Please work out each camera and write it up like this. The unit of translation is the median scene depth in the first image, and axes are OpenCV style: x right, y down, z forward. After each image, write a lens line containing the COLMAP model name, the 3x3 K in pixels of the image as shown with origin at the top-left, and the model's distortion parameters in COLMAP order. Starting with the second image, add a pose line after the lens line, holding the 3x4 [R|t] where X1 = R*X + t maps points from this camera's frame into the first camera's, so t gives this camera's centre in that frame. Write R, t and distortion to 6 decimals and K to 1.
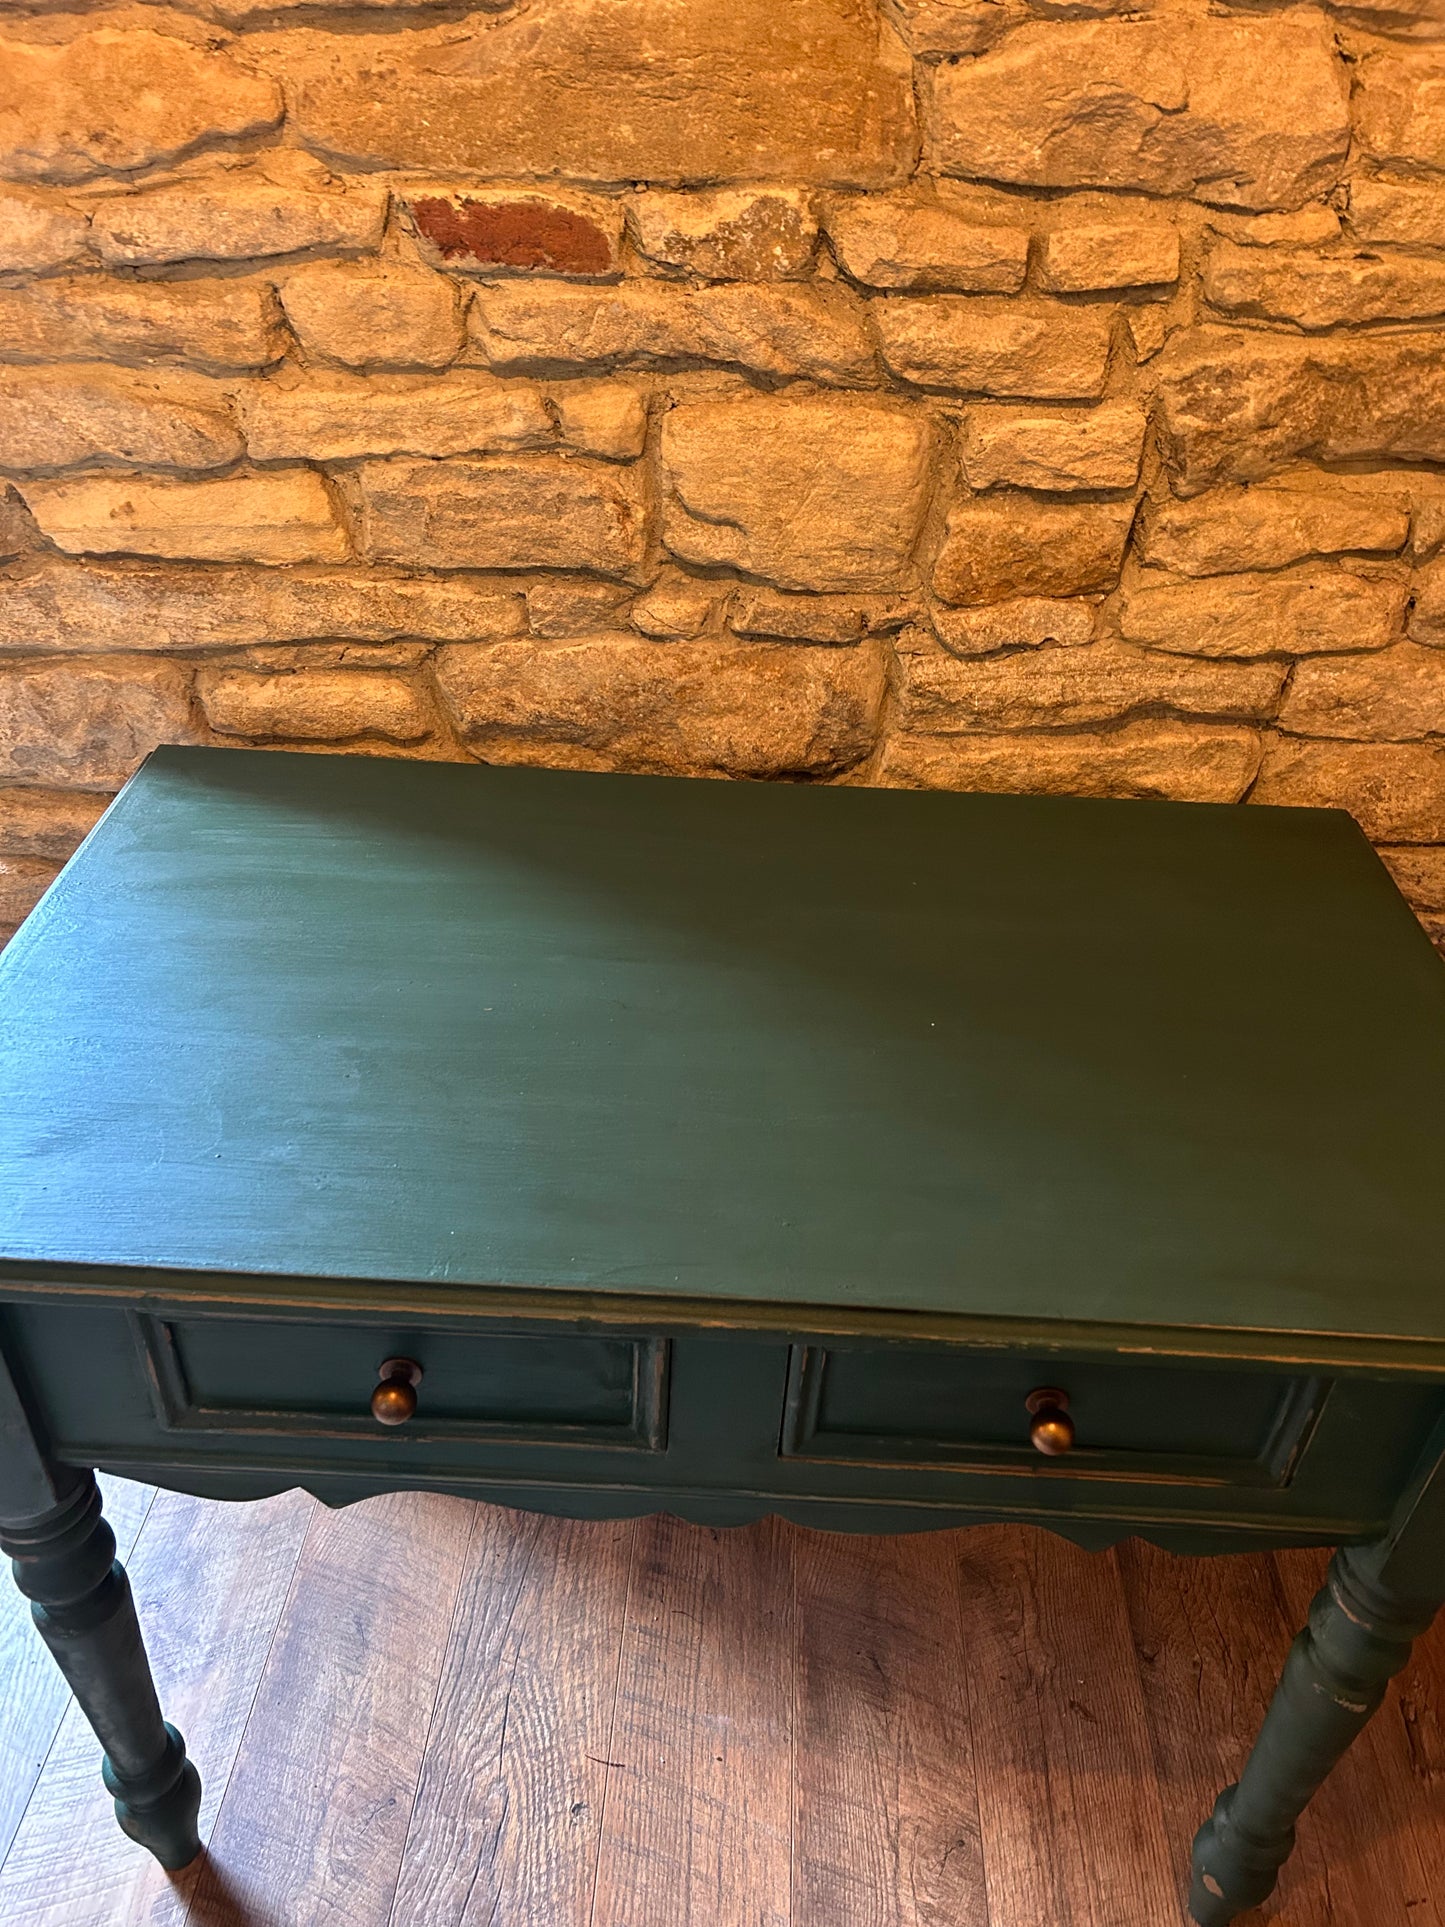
lens RADIAL K [[1454.8, 0, 729.4], [0, 1454.8, 963.1], [0, 0, 1]] dist [0.035887, -0.044079]
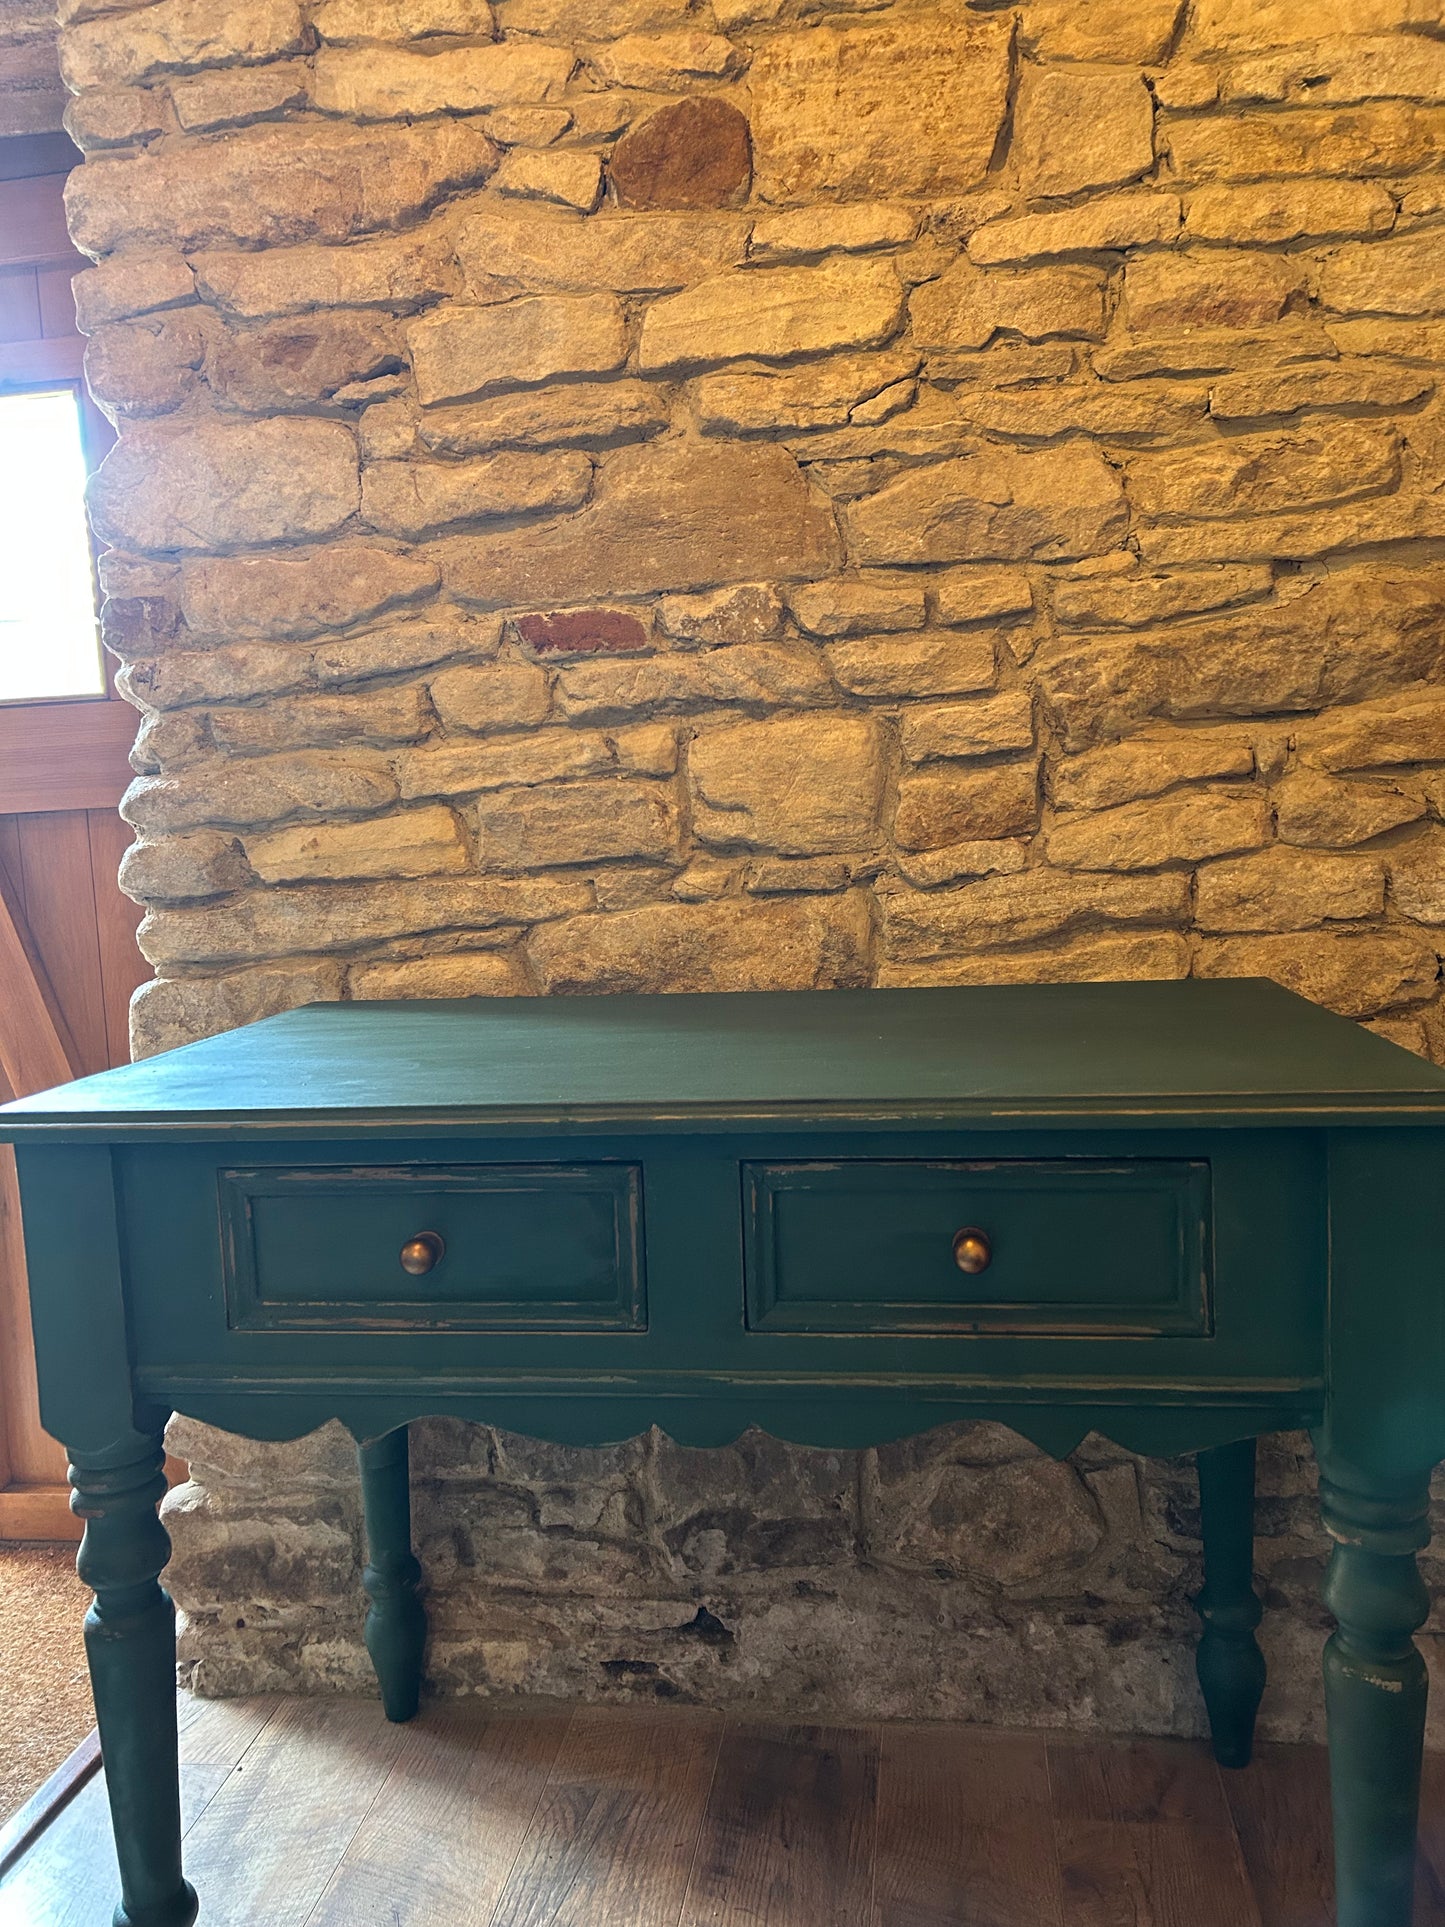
lens RADIAL K [[1454.8, 0, 718.8], [0, 1454.8, 947.9], [0, 0, 1]] dist [0.035887, -0.044079]
pose [[0.990879, -0.075961, -0.111302, 0.118140], [0.008436, 0.859322, -0.511365, 0.485756], [0.134488, 0.505762, 0.852126, -0.083029]]
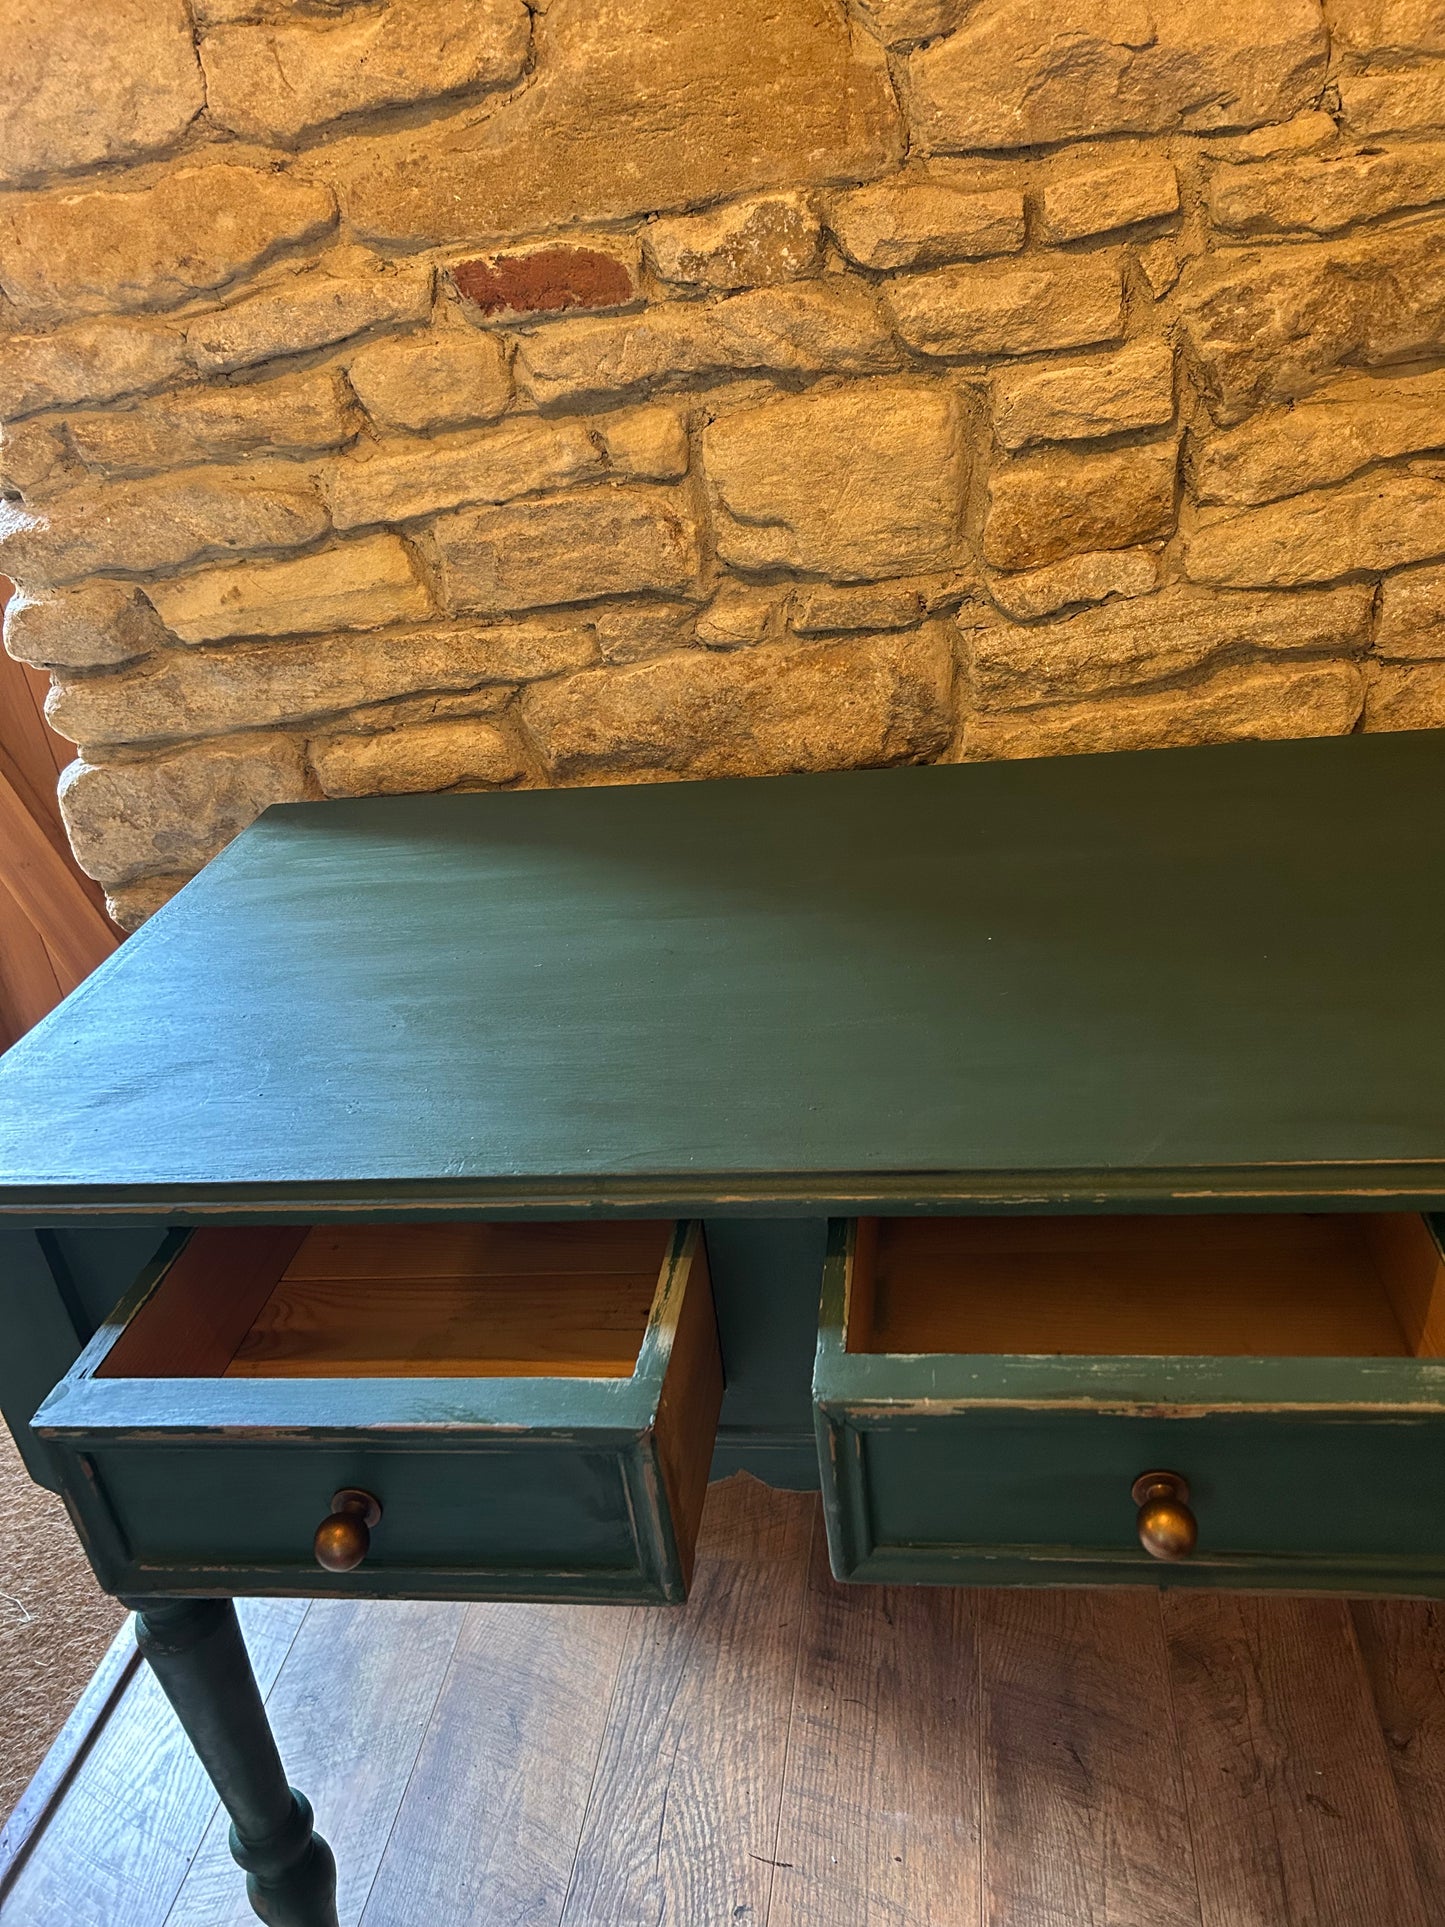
lens RADIAL K [[1454.8, 0, 728.9], [0, 1454.8, 949.0], [0, 0, 1]] dist [0.035887, -0.044079]
pose [[0.982641, -0.097104, -0.158076, 0.097956], [0.071075, 0.984111, -0.162709, 0.154467], [0.171364, 0.148650, 0.973929, 0.036792]]
